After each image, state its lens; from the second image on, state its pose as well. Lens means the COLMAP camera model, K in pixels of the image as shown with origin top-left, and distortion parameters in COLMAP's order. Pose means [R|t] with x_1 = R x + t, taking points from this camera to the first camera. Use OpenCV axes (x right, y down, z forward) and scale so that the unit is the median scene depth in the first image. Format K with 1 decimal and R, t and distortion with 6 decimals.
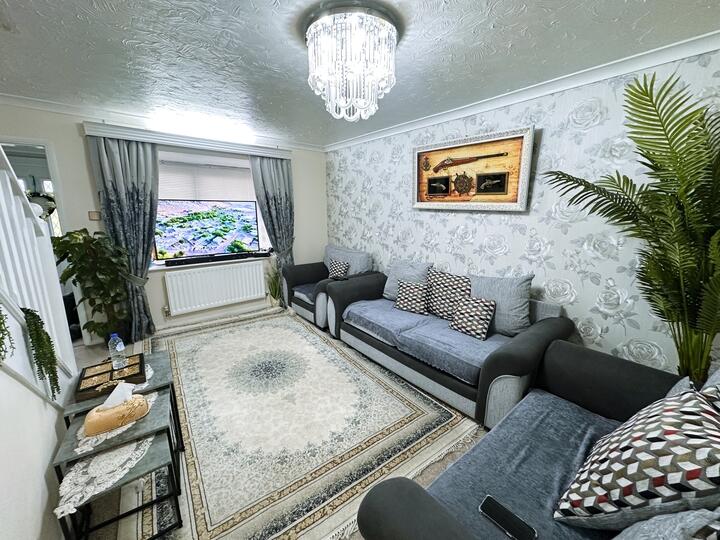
lens RADIAL K [[293.1, 0, 358.7], [0, 293.1, 271.5], [0, 0, 1]] dist [-0.000872, -0.000089]
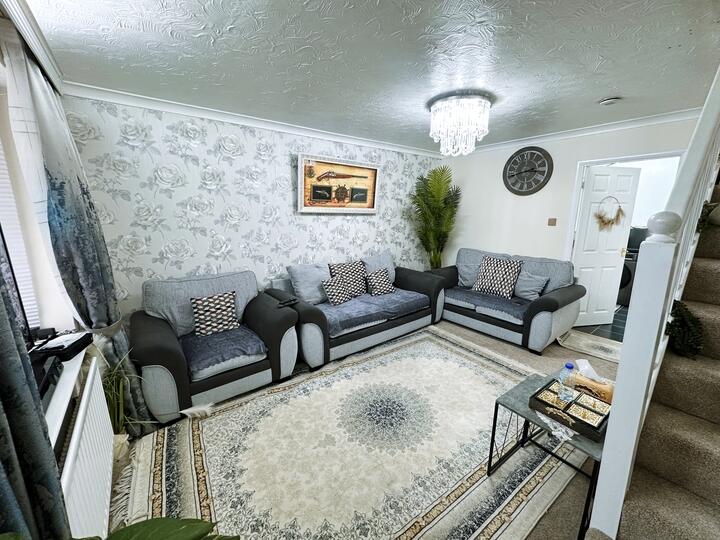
lens RADIAL K [[293.1, 0, 357.9], [0, 293.1, 270.6], [0, 0, 1]] dist [-0.000872, -0.000089]
pose [[0.005562, -0.216129, 0.976349, -0.963922], [0.206848, 0.955496, 0.210334, -0.222452], [-0.978357, 0.200786, 0.050020, 0.901164]]
